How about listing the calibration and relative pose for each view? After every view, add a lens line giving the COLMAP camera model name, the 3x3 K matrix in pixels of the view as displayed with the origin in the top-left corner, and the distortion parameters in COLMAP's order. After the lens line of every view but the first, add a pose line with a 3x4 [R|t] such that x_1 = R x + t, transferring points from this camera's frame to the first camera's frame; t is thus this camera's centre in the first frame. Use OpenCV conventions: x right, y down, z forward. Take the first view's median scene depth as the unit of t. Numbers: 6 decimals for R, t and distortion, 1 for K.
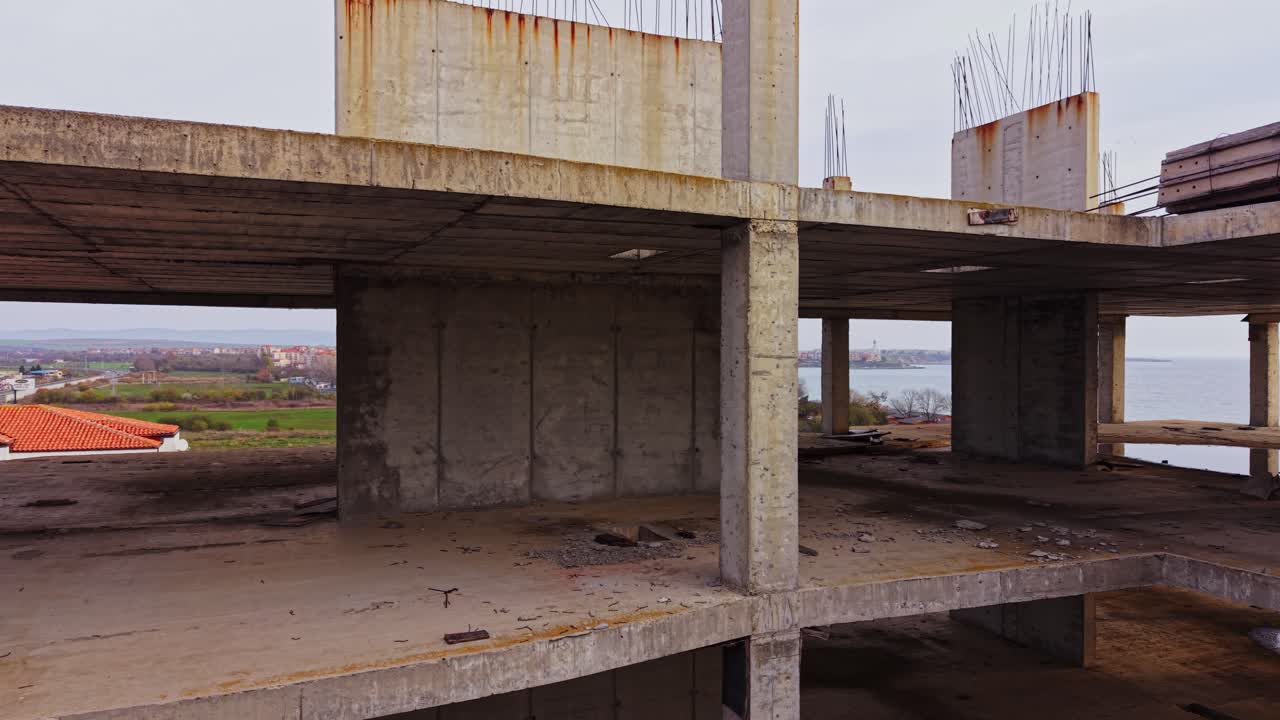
lens RADIAL K [[914.4, 0, 638.8], [0, 914.4, 356.6], [0, 0, 1]] dist [0.014312, -0.027485]
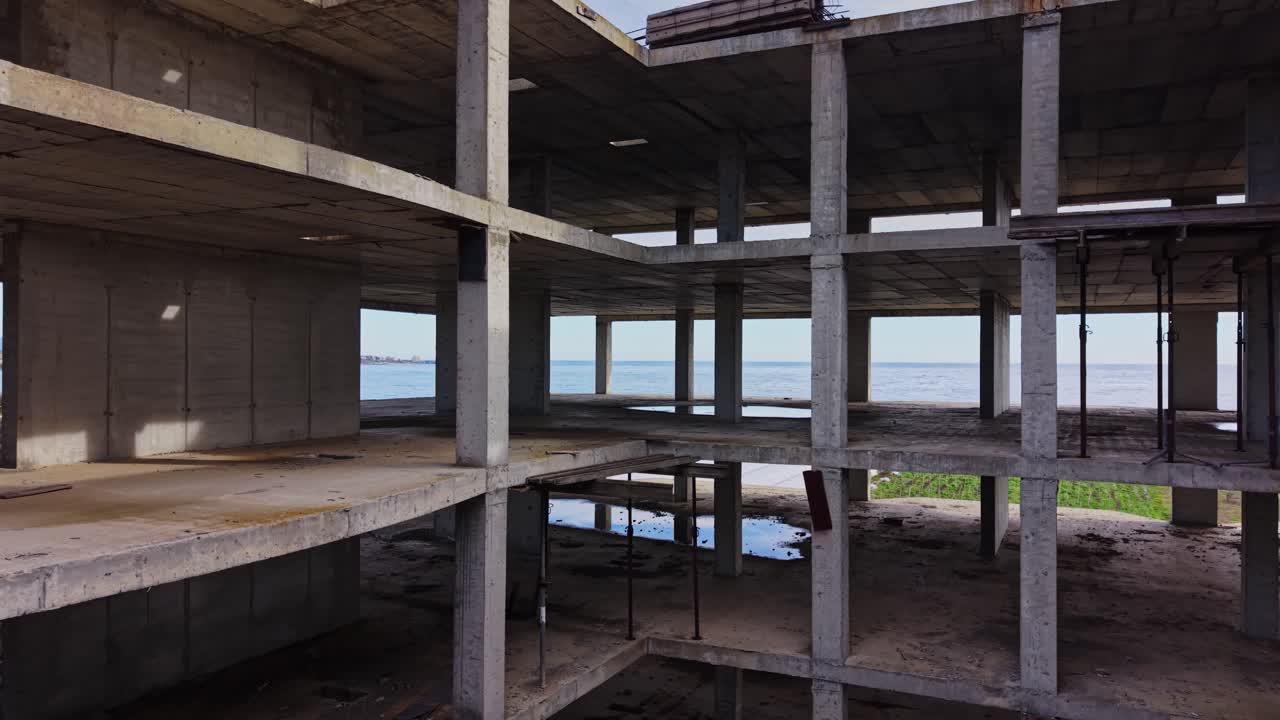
lens RADIAL K [[914.4, 0, 640.3], [0, 914.4, 361.8], [0, 0, 1]] dist [0.014312, -0.027485]
pose [[0.745000, 0.000423, 0.667065, -0.621766], [-0.000182, 1.000000, -0.000432, 0.460066], [-0.667065, 0.000200, 0.745000, -0.288549]]
